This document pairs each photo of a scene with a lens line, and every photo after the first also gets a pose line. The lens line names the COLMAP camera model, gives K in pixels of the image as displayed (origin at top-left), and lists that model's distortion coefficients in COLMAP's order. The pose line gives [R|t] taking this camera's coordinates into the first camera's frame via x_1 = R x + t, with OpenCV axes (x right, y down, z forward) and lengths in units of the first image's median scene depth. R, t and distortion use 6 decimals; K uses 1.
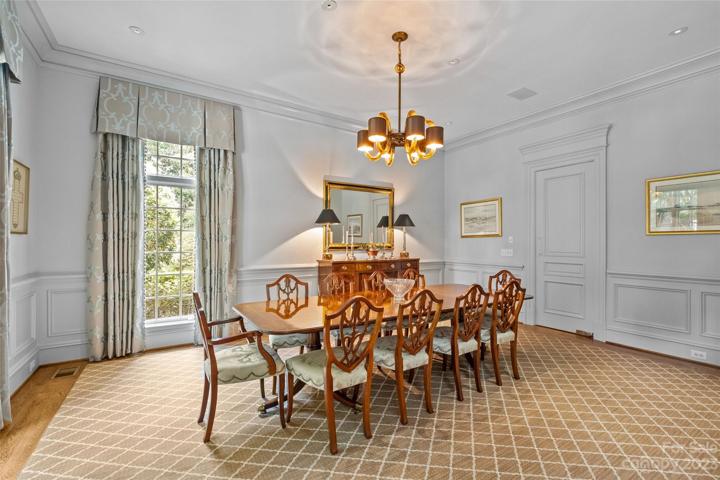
lens RADIAL K [[311.8, 0, 360.7], [0, 311.8, 242.0], [0, 0, 1]] dist [-0.013654, 0.000154]
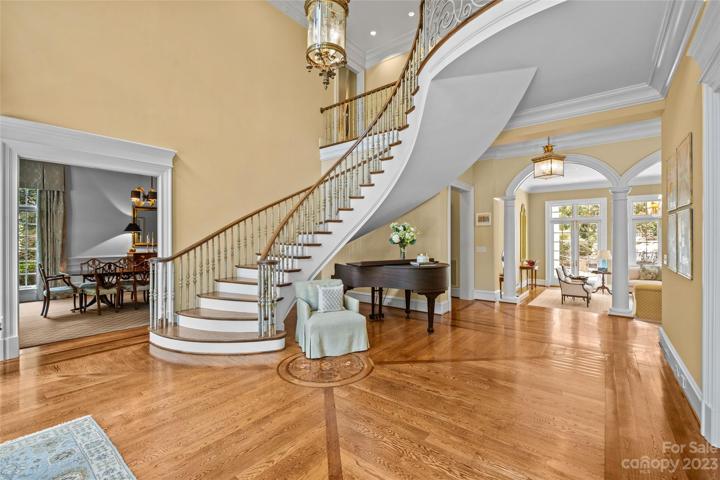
lens RADIAL K [[311.8, 0, 359.4], [0, 311.8, 238.5], [0, 0, 1]] dist [-0.013654, 0.000154]
pose [[0.944539, -0.004382, 0.328369, 0.608242], [0.004477, 0.999990, 0.000466, -0.017692], [-0.328368, 0.001030, 0.944549, -1.216901]]
